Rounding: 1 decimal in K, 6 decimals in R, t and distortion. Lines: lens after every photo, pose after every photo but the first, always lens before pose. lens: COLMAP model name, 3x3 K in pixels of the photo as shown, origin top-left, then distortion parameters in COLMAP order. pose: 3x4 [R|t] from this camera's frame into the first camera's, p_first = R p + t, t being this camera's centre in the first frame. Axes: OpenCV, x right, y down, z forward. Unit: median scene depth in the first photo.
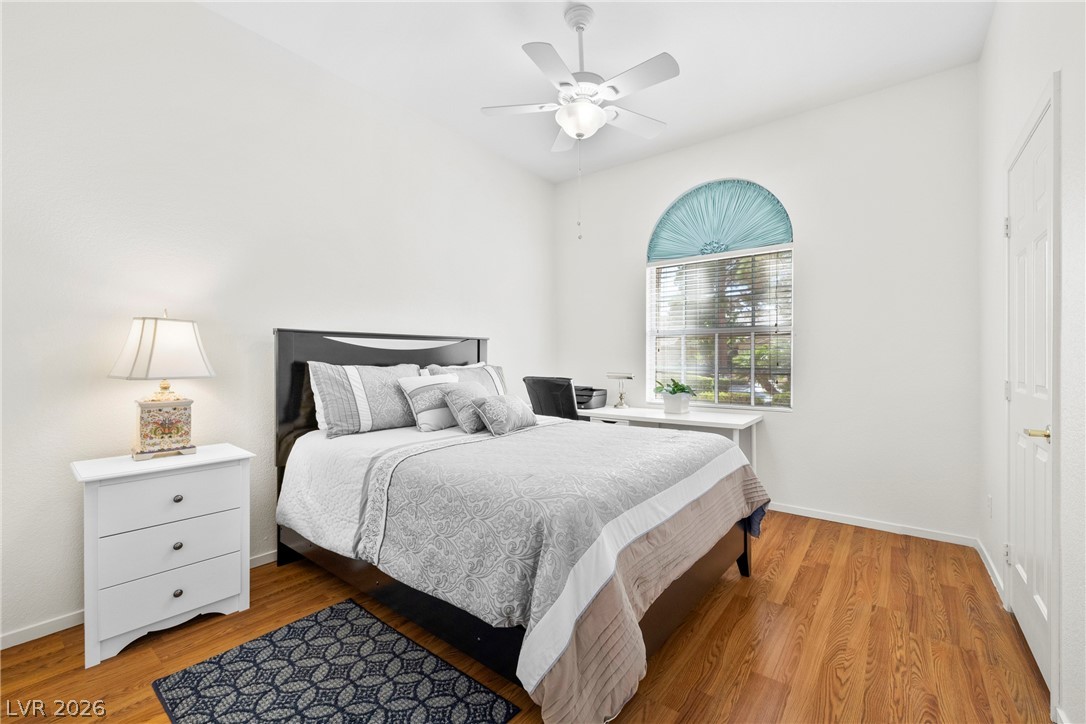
lens RADIAL K [[468.3, 0, 546.1], [0, 468.3, 360.9], [0, 0, 1]] dist [0.004801, 0.000544]
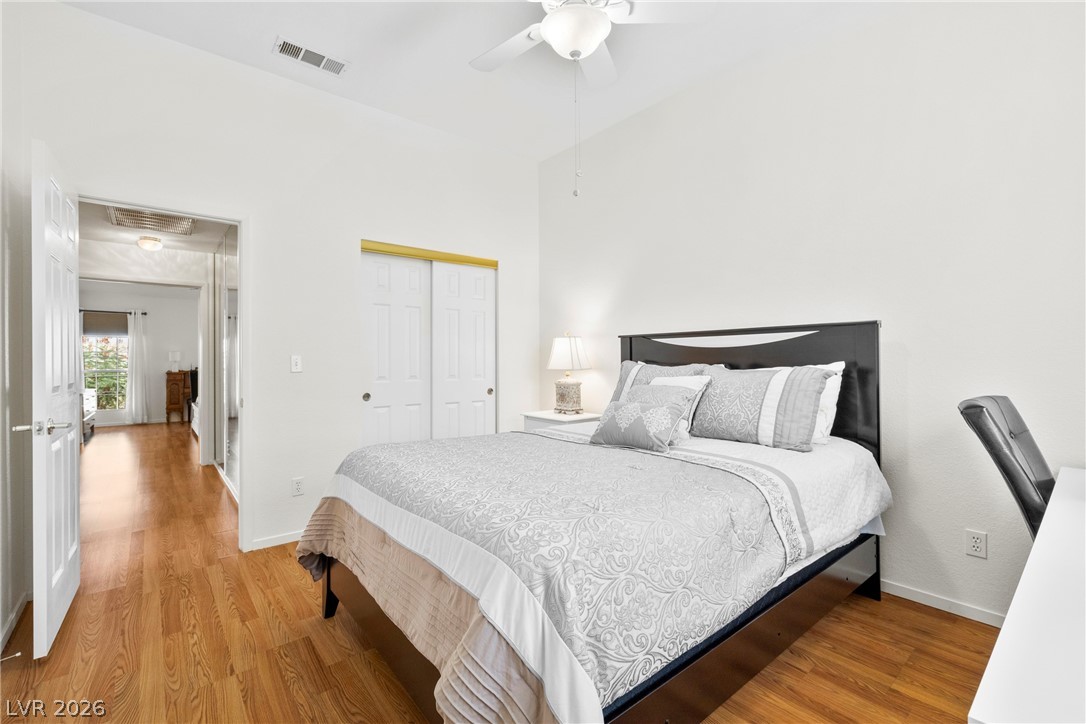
lens RADIAL K [[468.3, 0, 535.8], [0, 468.3, 363.2], [0, 0, 1]] dist [0.004801, 0.000544]
pose [[-0.227846, 0.000992, -0.973697, 0.949538], [-0.000817, 0.999999, 0.001210, 0.008520], [0.973697, 0.001071, -0.227845, 1.303614]]
